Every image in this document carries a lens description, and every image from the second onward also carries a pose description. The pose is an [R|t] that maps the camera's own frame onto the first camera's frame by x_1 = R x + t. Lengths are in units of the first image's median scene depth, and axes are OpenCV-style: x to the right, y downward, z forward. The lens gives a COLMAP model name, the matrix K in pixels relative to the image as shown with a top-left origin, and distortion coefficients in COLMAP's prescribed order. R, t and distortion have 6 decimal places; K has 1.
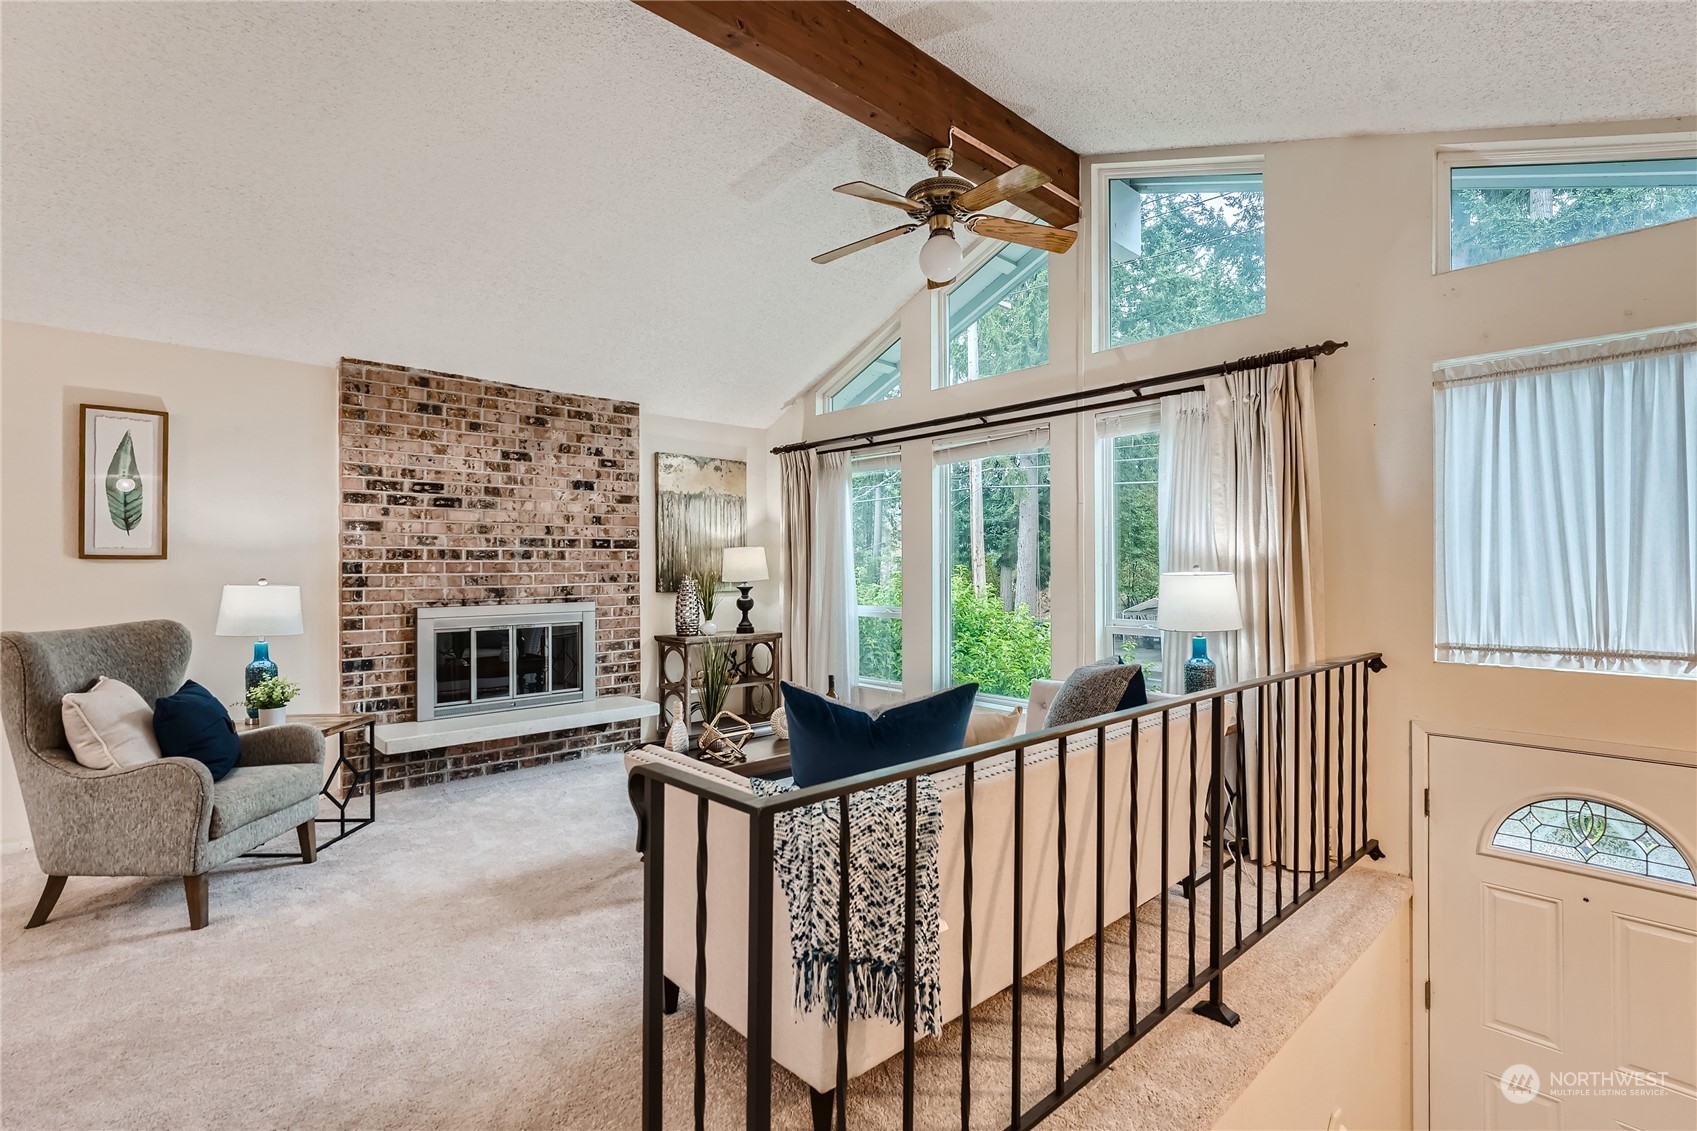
lens RADIAL K [[786.6, 0, 856.4], [0, 786.6, 562.8], [0, 0, 1]] dist [-0.011175, 0.000808]
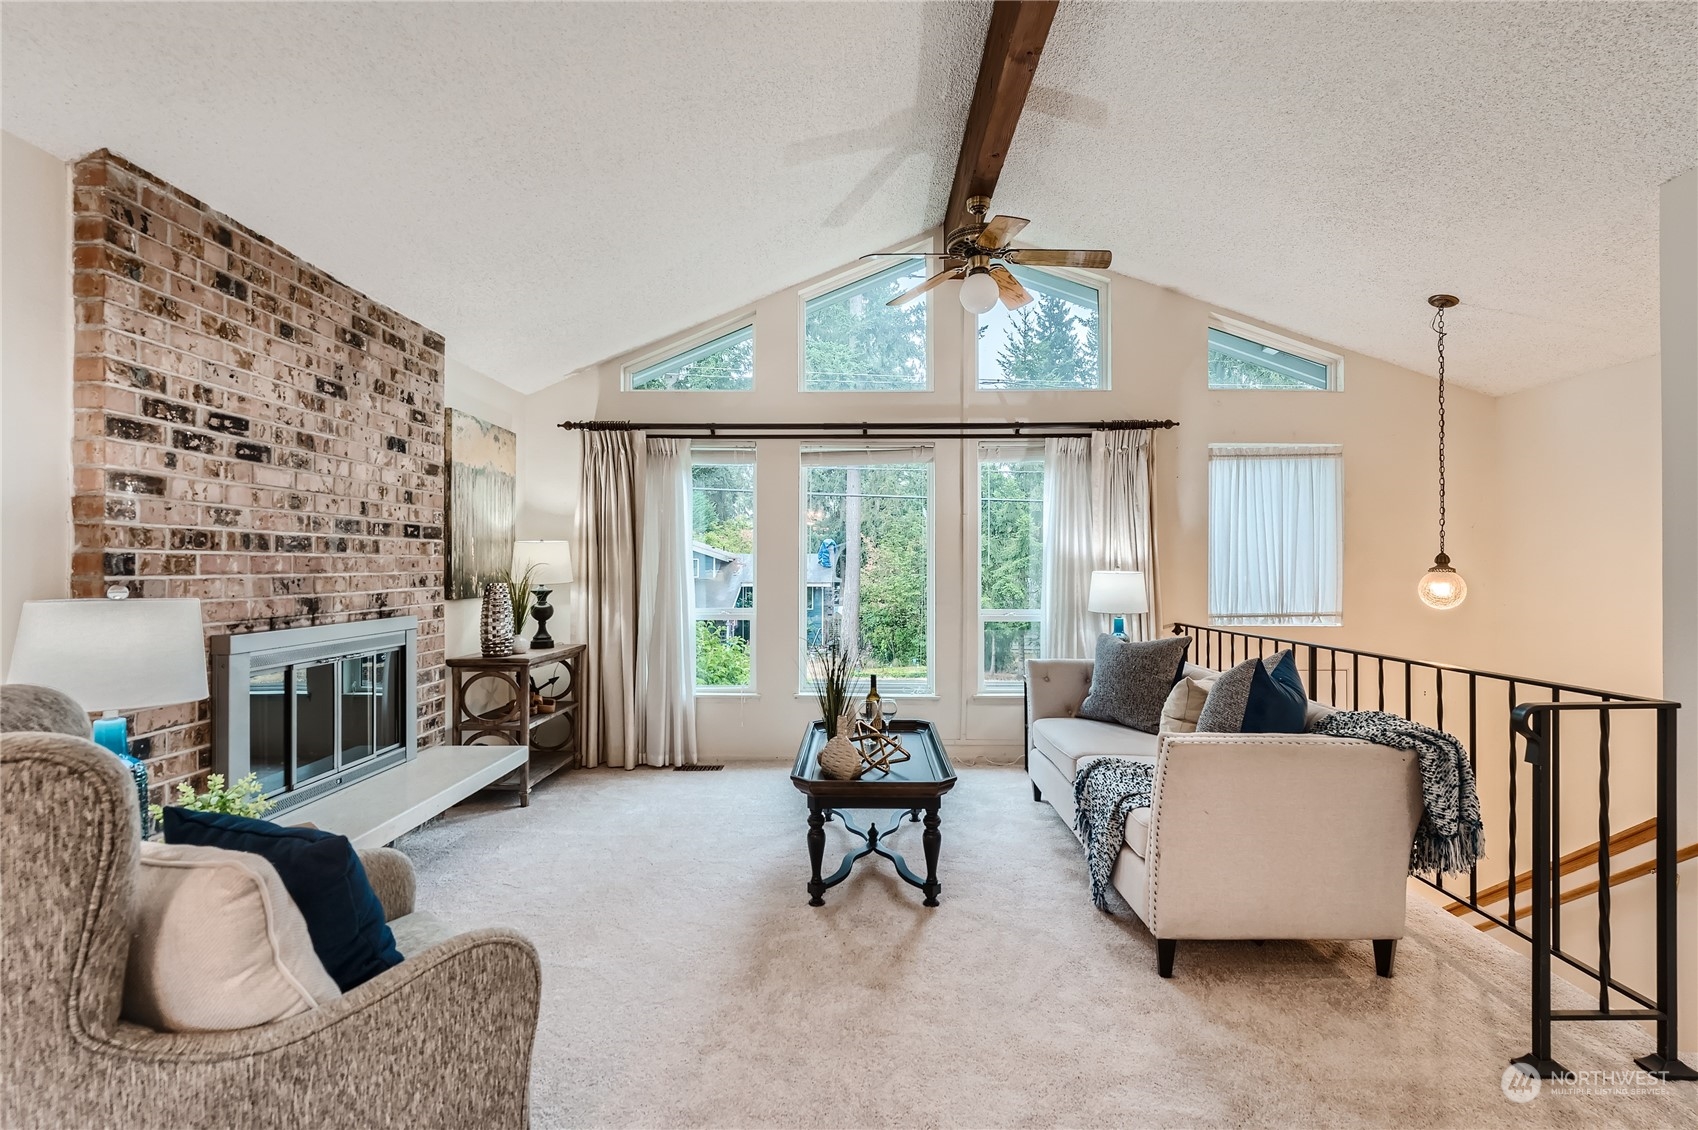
lens RADIAL K [[787.0, 0, 856.9], [0, 787.0, 562.3], [0, 0, 1]] dist [-0.011175, 0.000808]
pose [[0.681934, 0.008375, 0.731366, -0.636085], [-0.007188, 0.999963, -0.004749, 0.004026], [-0.731378, -0.002018, 0.681969, 0.273823]]
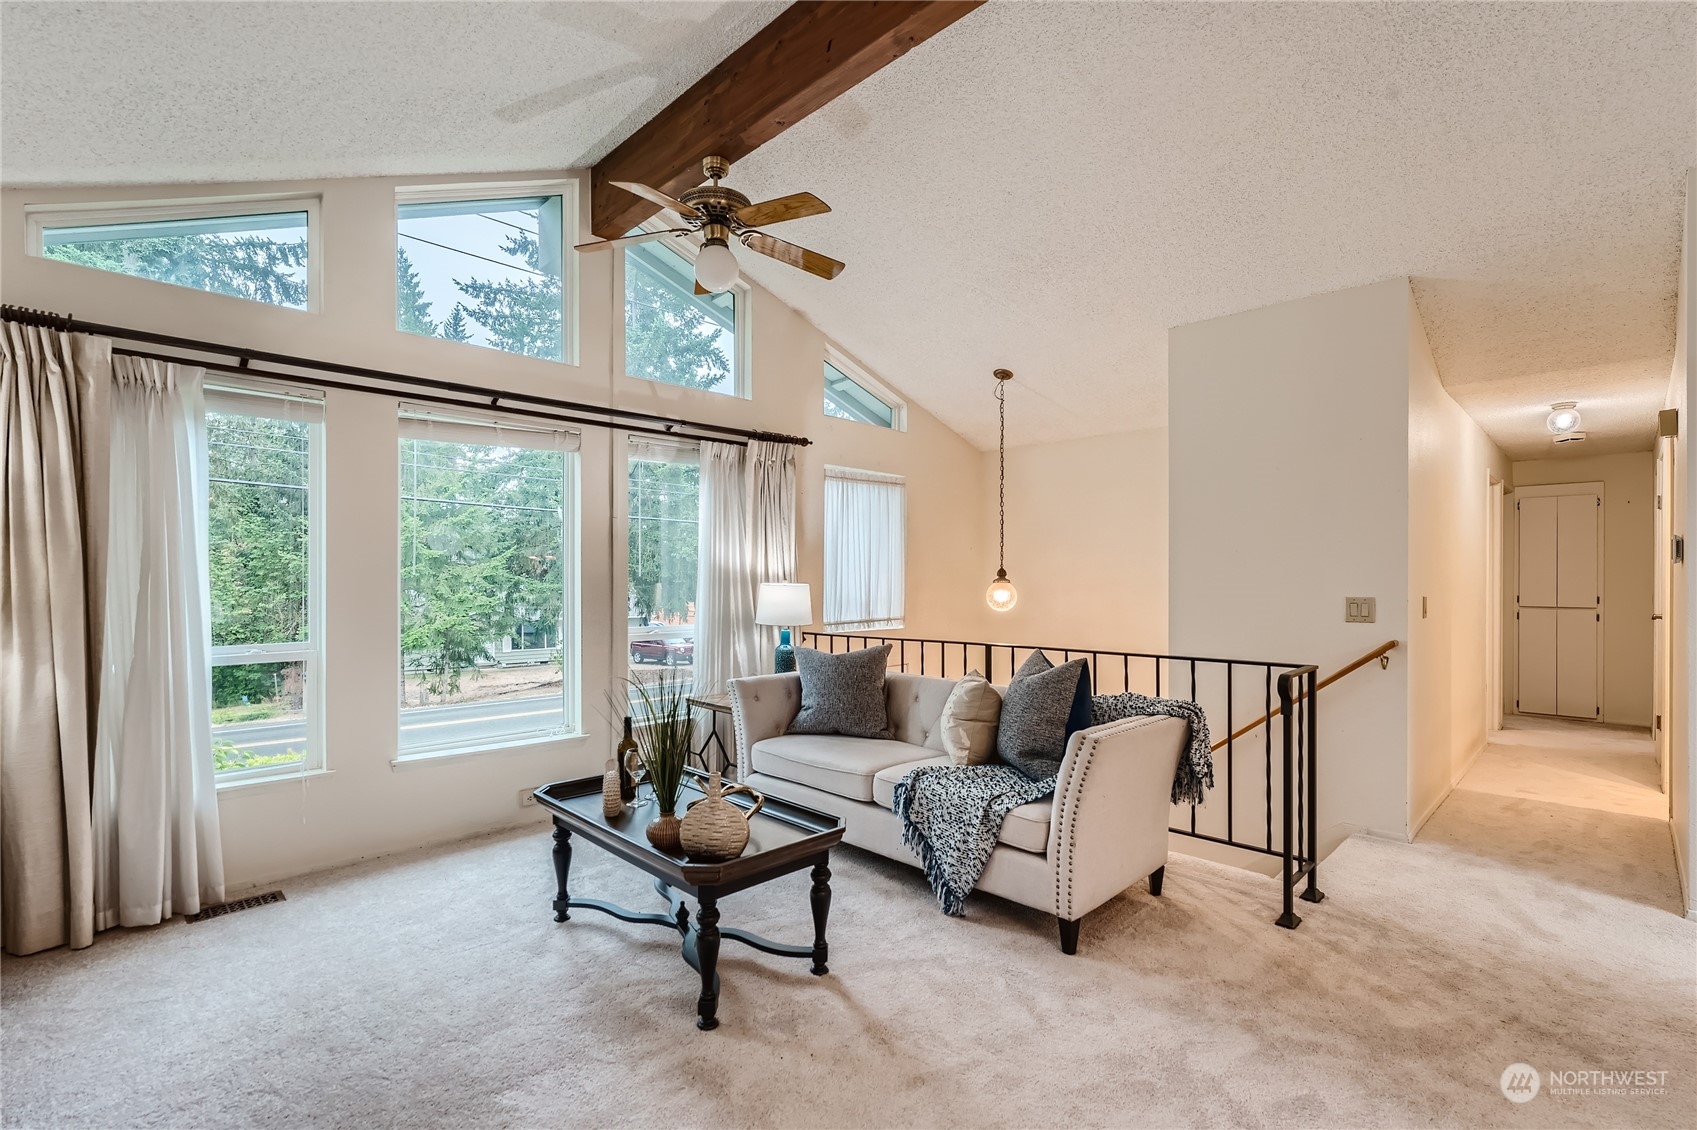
lens RADIAL K [[776.9, 0, 861.8], [0, 776.9, 579.0], [0, 0, 1]] dist [-0.009154, 0.000351]
pose [[-0.049806, 0.000983, 0.998758, -0.670748], [-0.005550, 0.999984, -0.001261, 0.003573], [-0.998743, -0.005606, -0.049800, 0.658533]]
